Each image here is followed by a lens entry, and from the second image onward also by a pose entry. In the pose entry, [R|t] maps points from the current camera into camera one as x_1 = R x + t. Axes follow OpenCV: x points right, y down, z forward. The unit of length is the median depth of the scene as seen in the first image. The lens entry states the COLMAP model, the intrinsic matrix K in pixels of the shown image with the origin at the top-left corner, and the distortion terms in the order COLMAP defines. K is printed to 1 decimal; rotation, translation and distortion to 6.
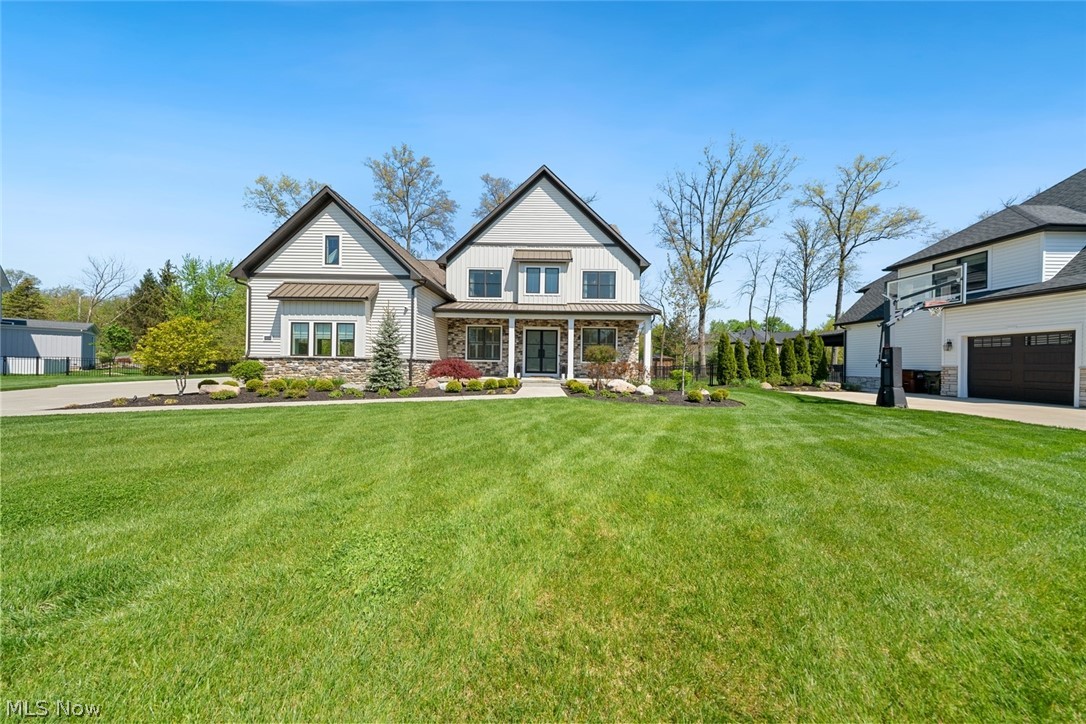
lens RADIAL K [[313.6, 0, 541.1], [0, 313.6, 372.5], [0, 0, 1]] dist [-0.000109, -0.000017]
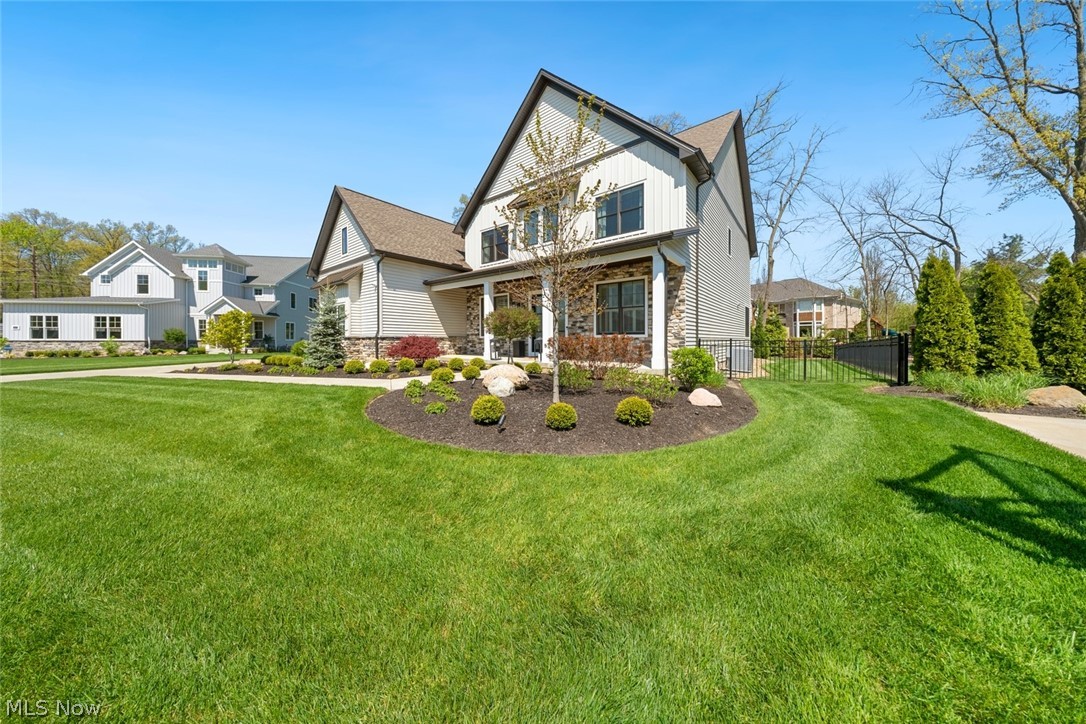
lens RADIAL K [[324.9, 0, 542.7], [0, 324.9, 348.2], [0, 0, 1]] dist [-0.000895, -0.000104]
pose [[0.800683, 0.001295, -0.599087, 0.455441], [0.000055, 0.999998, 0.002235, -0.008288], [0.599088, -0.001823, 0.800681, 0.385763]]
